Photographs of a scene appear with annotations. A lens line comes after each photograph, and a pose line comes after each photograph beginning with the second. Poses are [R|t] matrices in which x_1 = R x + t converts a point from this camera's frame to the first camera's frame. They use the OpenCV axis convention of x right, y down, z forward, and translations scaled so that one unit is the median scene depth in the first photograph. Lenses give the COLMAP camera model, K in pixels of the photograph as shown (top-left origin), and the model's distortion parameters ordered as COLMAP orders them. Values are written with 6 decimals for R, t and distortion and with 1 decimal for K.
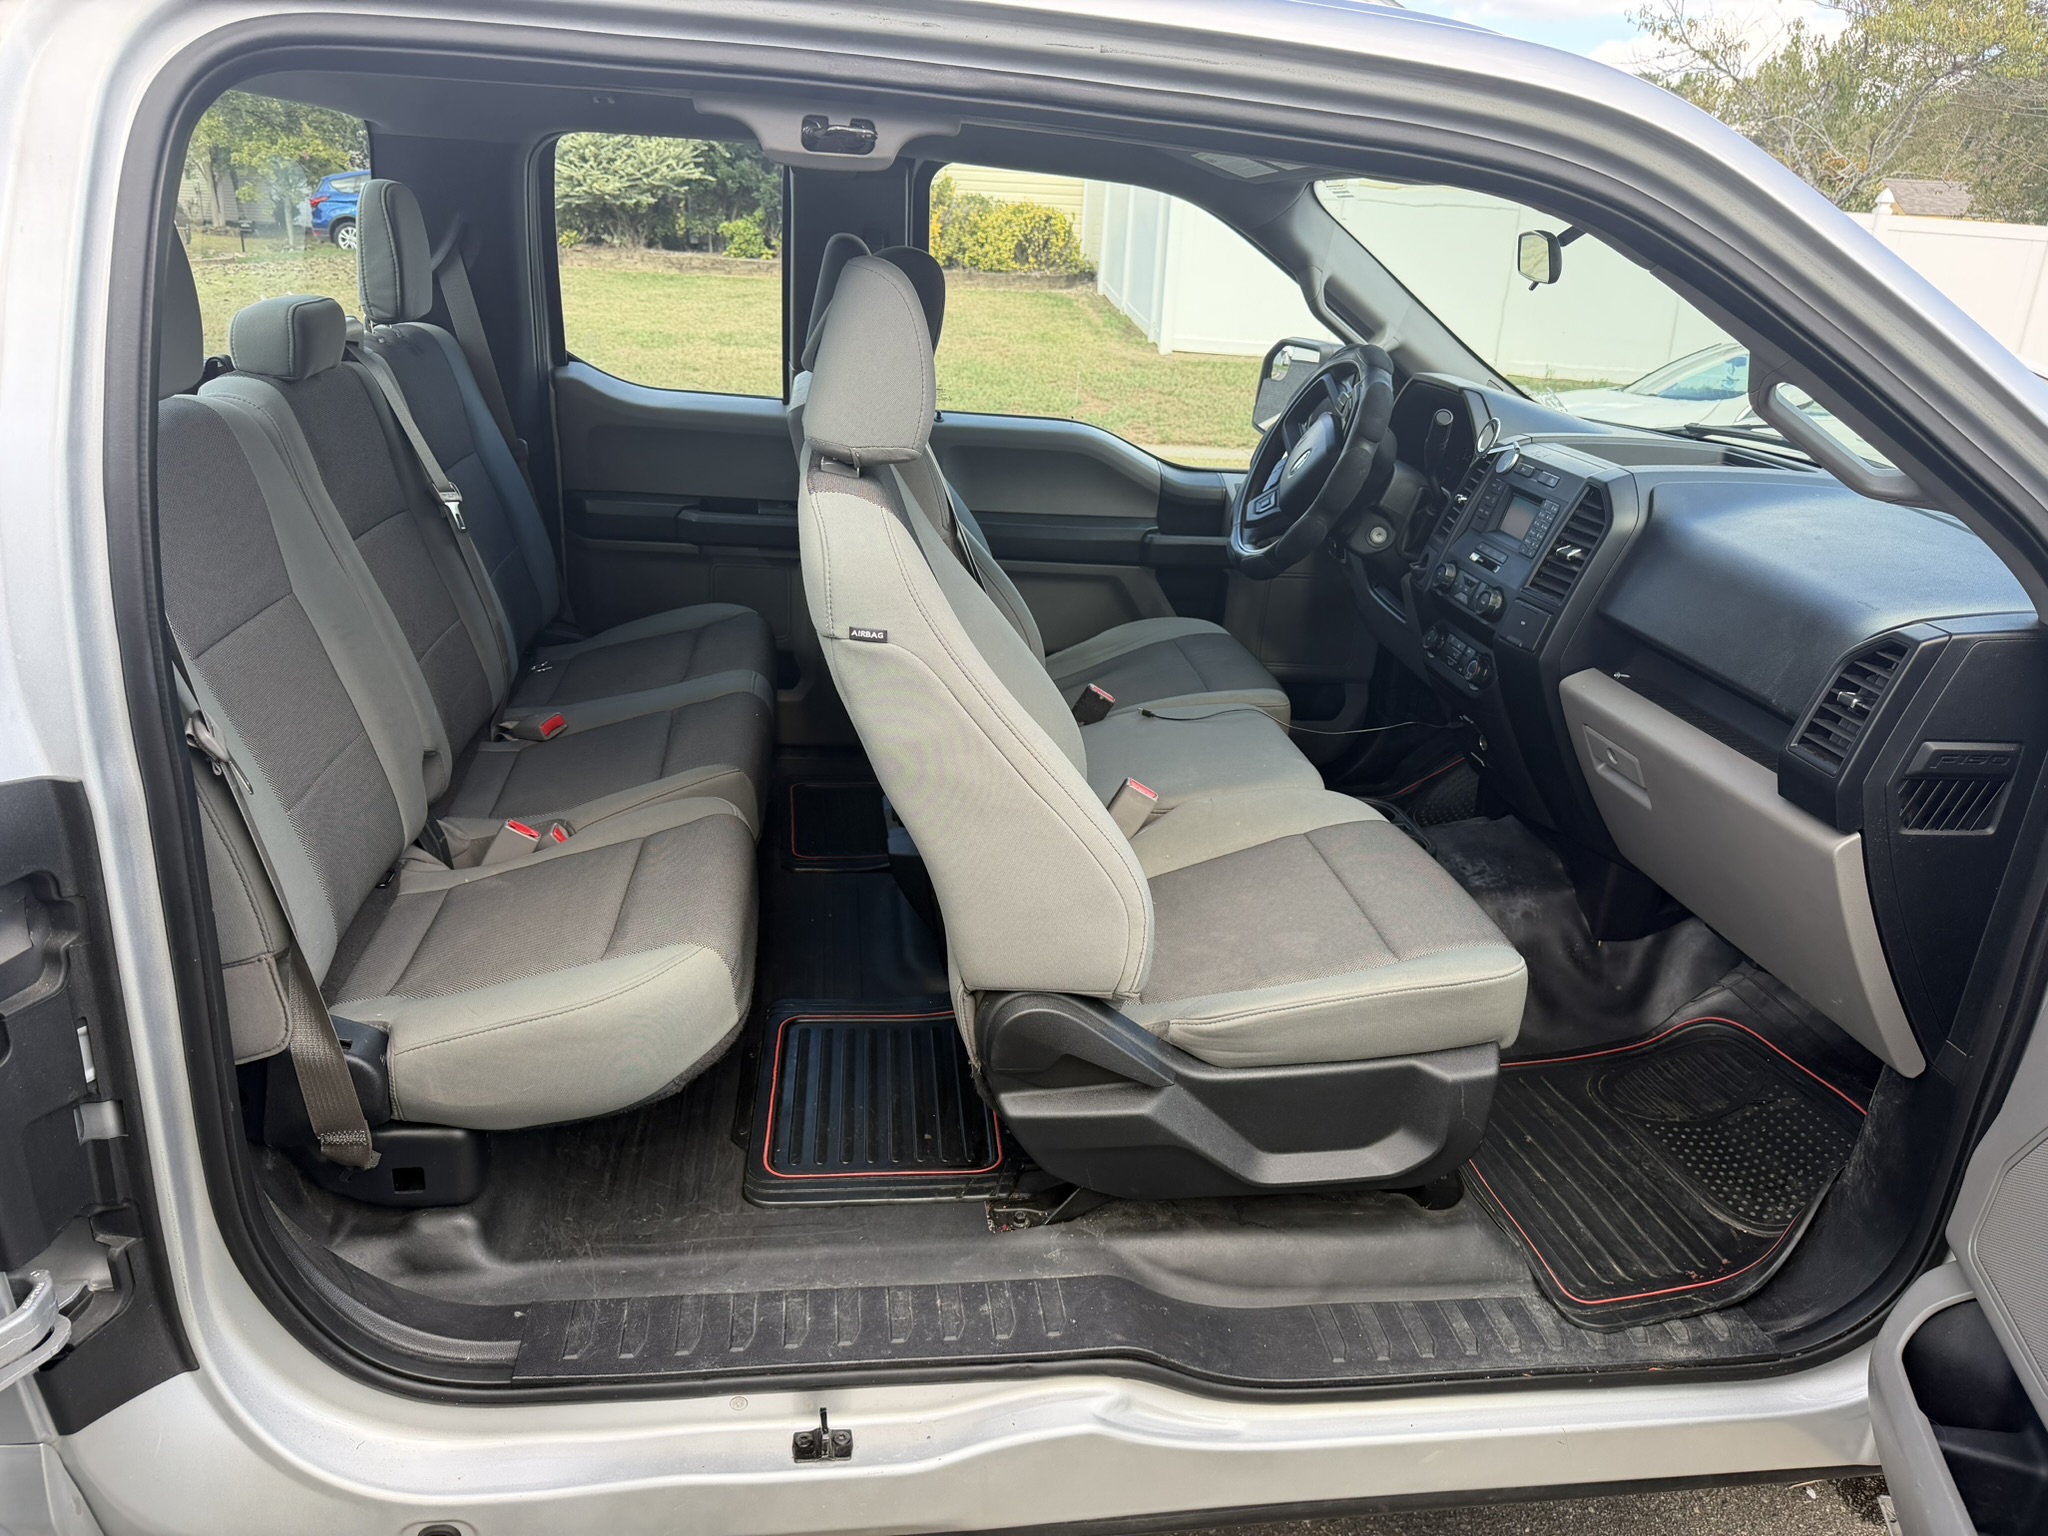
lens RADIAL K [[1452.3, 0, 995.4], [0, 1452.3, 767.2], [0, 0, 1]] dist [0.059953, -0.084403]
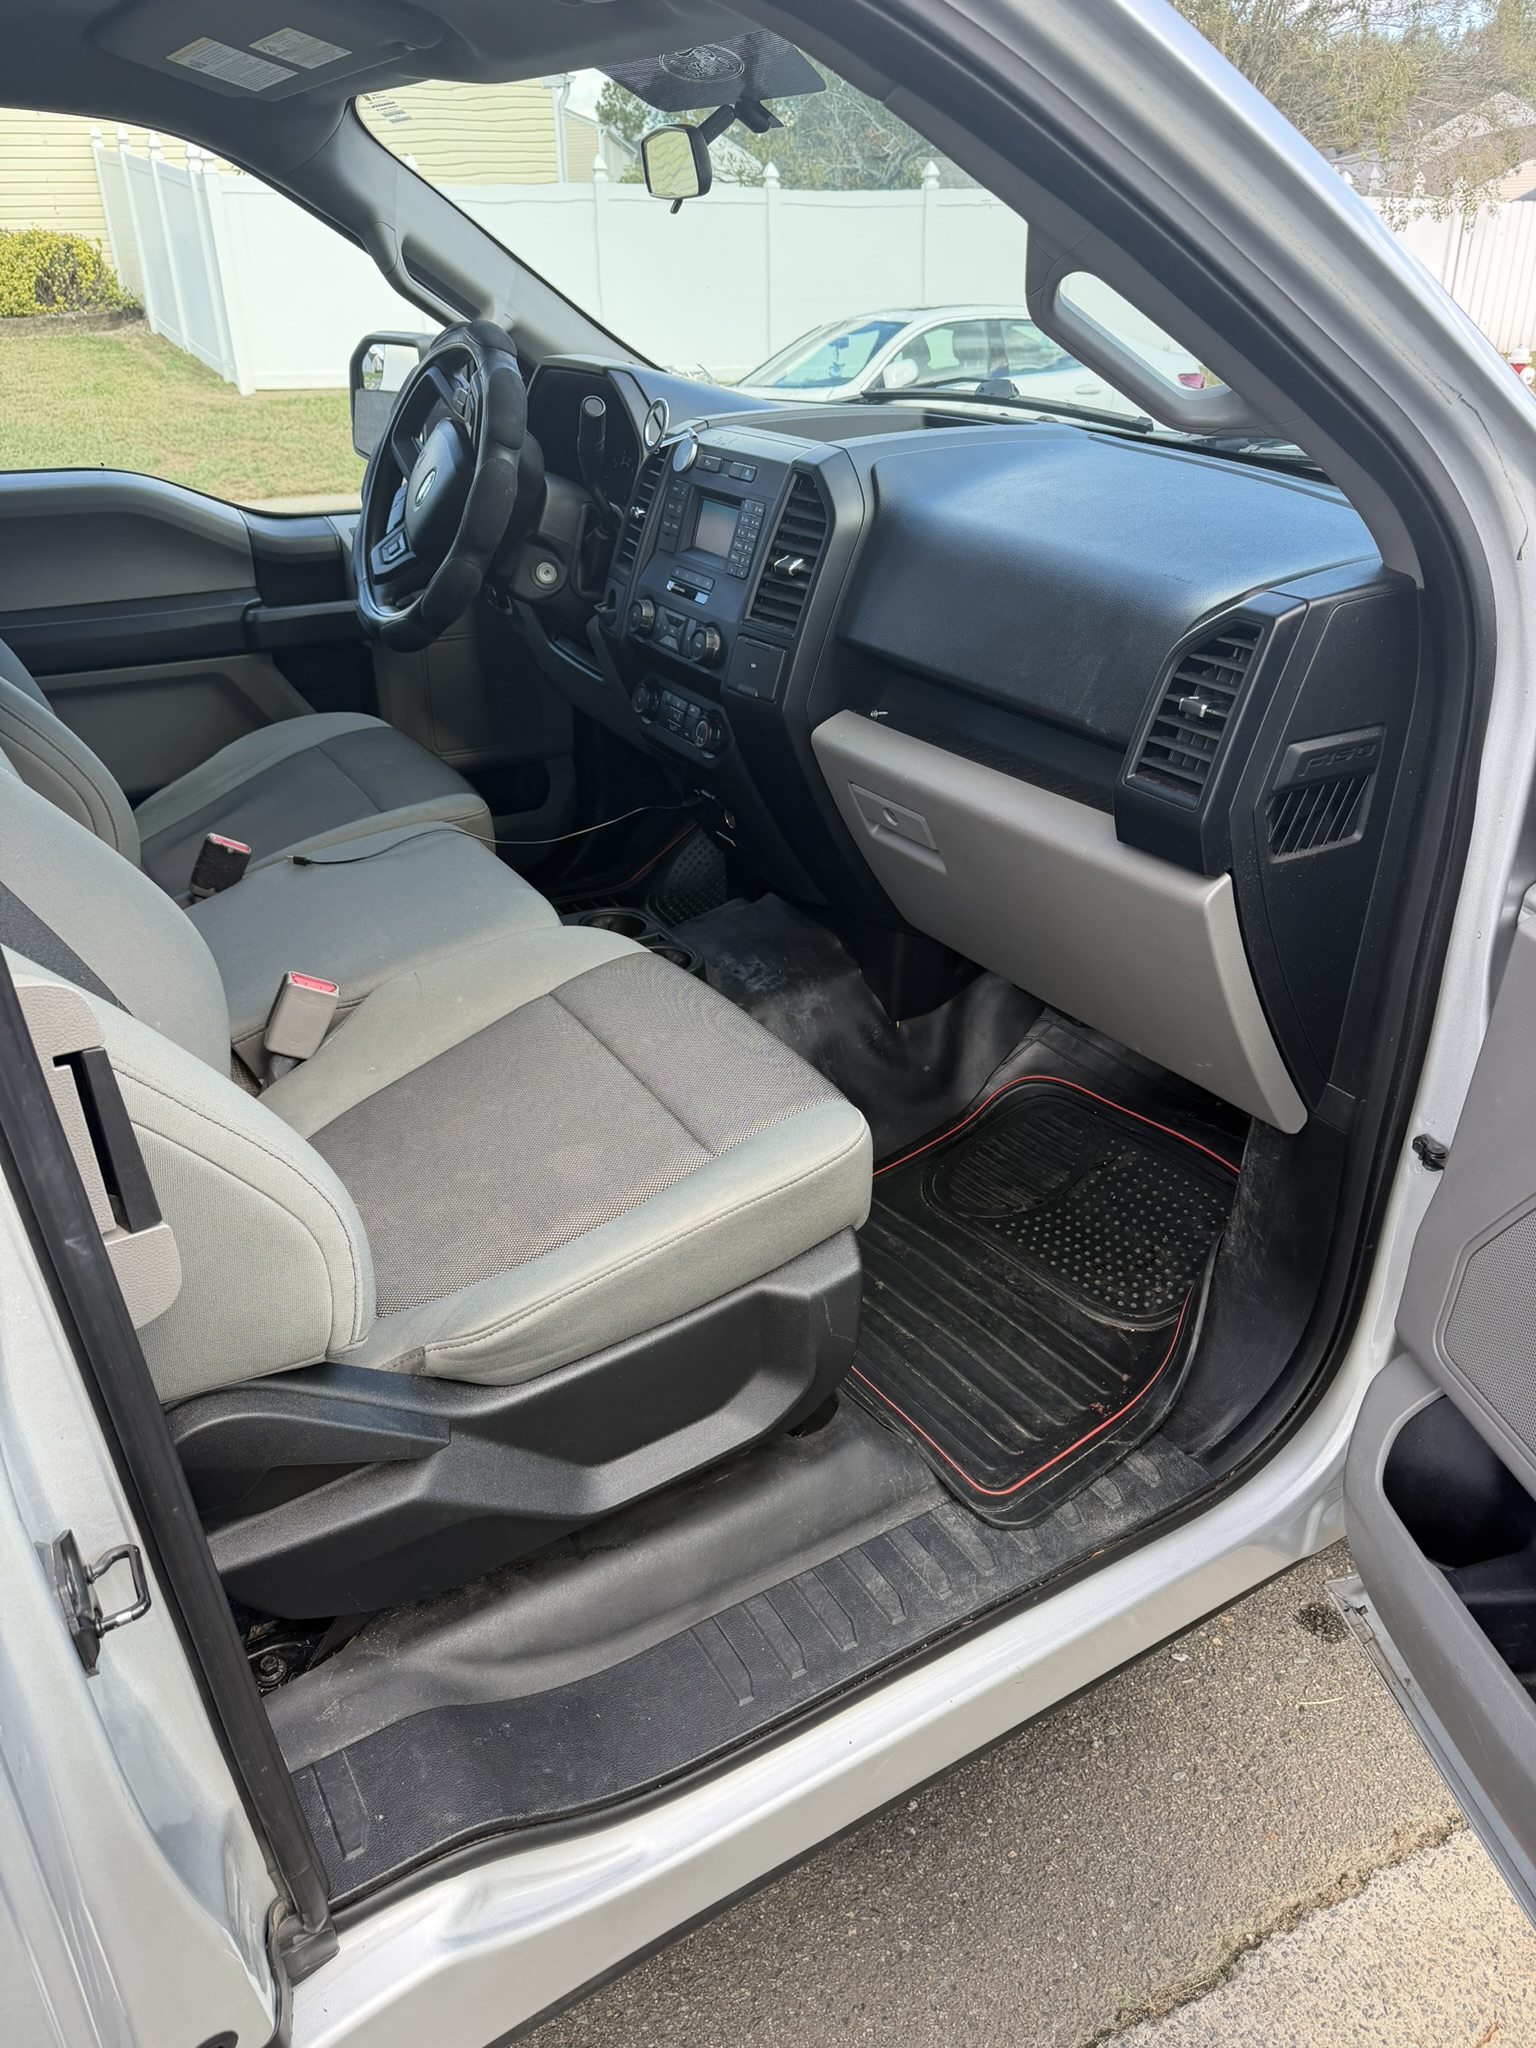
lens RADIAL K [[1452.3, 0, 750.1], [0, 1452.3, 992.2], [0, 0, 1]] dist [0.059953, -0.084403]
pose [[0.911365, -0.235594, 0.337505, 0.058654], [0.195417, 0.969341, 0.148960, -0.047272], [-0.362252, -0.069803, 0.929463, 0.281061]]
